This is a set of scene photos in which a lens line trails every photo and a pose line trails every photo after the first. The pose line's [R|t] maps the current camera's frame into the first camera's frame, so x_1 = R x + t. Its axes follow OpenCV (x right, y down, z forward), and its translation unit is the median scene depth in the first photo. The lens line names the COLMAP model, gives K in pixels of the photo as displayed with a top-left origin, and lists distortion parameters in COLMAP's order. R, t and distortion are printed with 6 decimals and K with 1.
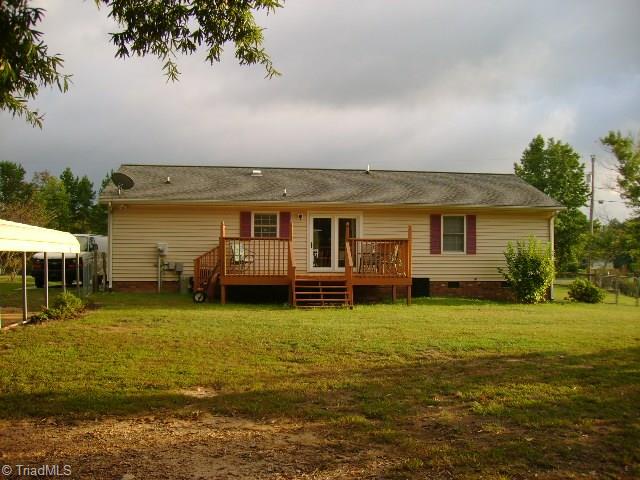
lens RADIAL K [[634.7, 0, 321.6], [0, 634.7, 238.9], [0, 0, 1]] dist [-0.094029, 0.000000]
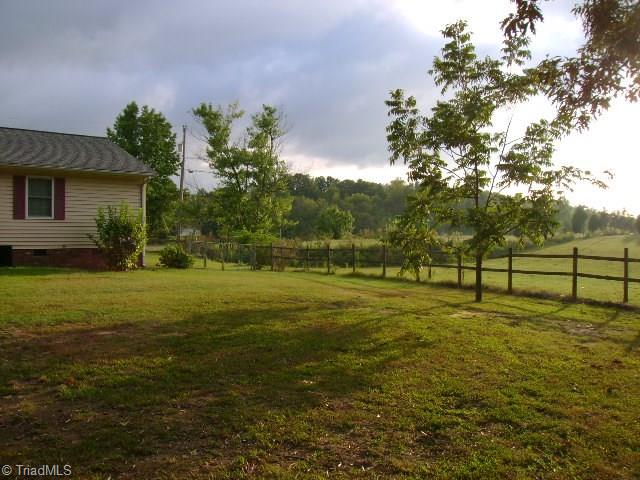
lens RADIAL K [[634.7, 0, 320.7], [0, 634.7, 234.8], [0, 0, 1]] dist [-0.094029, 0.000000]
pose [[0.809588, -0.002929, 0.586991, 0.007705], [-0.024266, 0.998966, 0.038453, 0.001746], [-0.586497, -0.045375, 0.808679, 0.025452]]
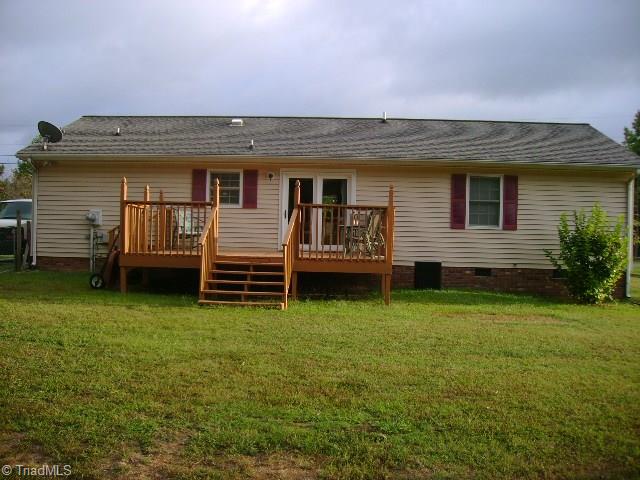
lens RADIAL K [[634.7, 0, 319.2], [0, 634.7, 236.0], [0, 0, 1]] dist [-0.094029, 0.000000]
pose [[0.983945, 0.017481, -0.177611, 0.161409], [-0.011066, 0.999252, 0.037046, 0.007414], [0.178126, -0.034486, 0.983403, 0.280056]]
